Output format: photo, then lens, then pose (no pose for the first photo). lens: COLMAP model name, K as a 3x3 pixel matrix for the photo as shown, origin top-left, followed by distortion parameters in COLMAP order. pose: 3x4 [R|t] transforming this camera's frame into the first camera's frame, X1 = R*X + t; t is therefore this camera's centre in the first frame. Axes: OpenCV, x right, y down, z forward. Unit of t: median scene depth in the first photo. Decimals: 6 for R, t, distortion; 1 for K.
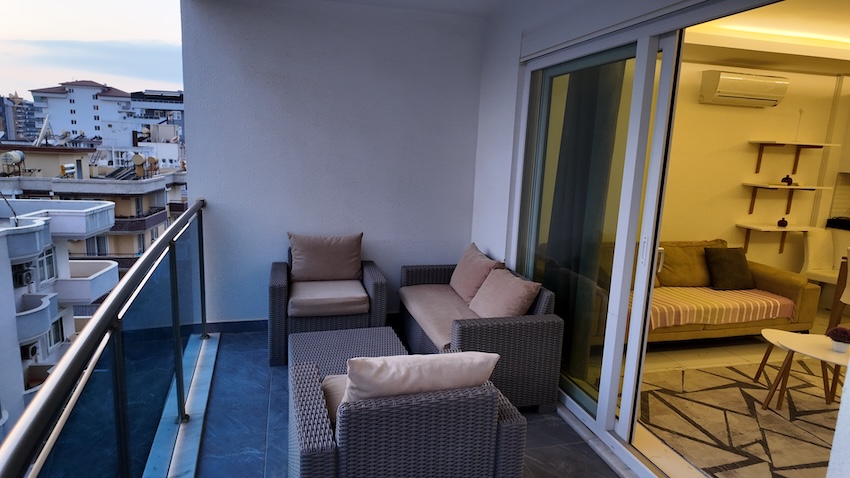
lens RADIAL K [[502.7, 0, 425.0], [0, 502.7, 239.0], [0, 0, 1]] dist [0.007603, 0.002258]
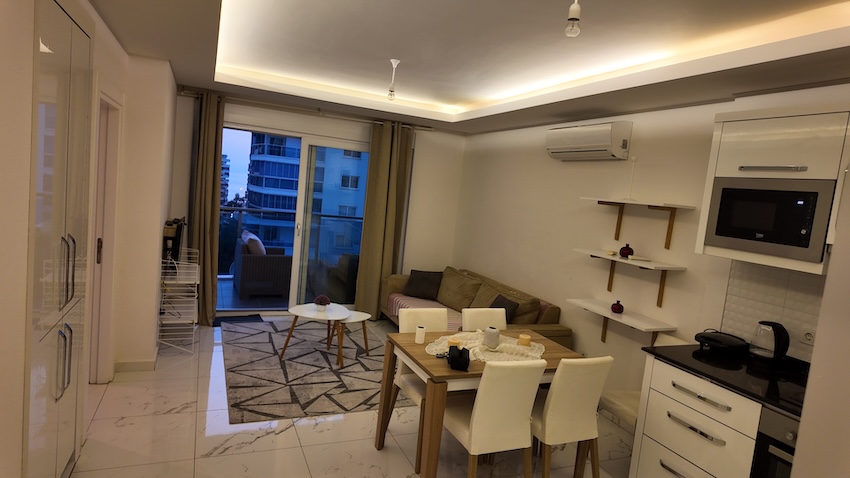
lens RADIAL K [[495.9, 0, 422.5], [0, 495.9, 237.6], [0, 0, 1]] dist [0.063375, -0.053188]
pose [[0.144461, 0.067351, -0.987216, 1.409541], [-0.276046, 0.960815, 0.025156, -0.071273], [0.950226, 0.268883, 0.157392, 0.595786]]
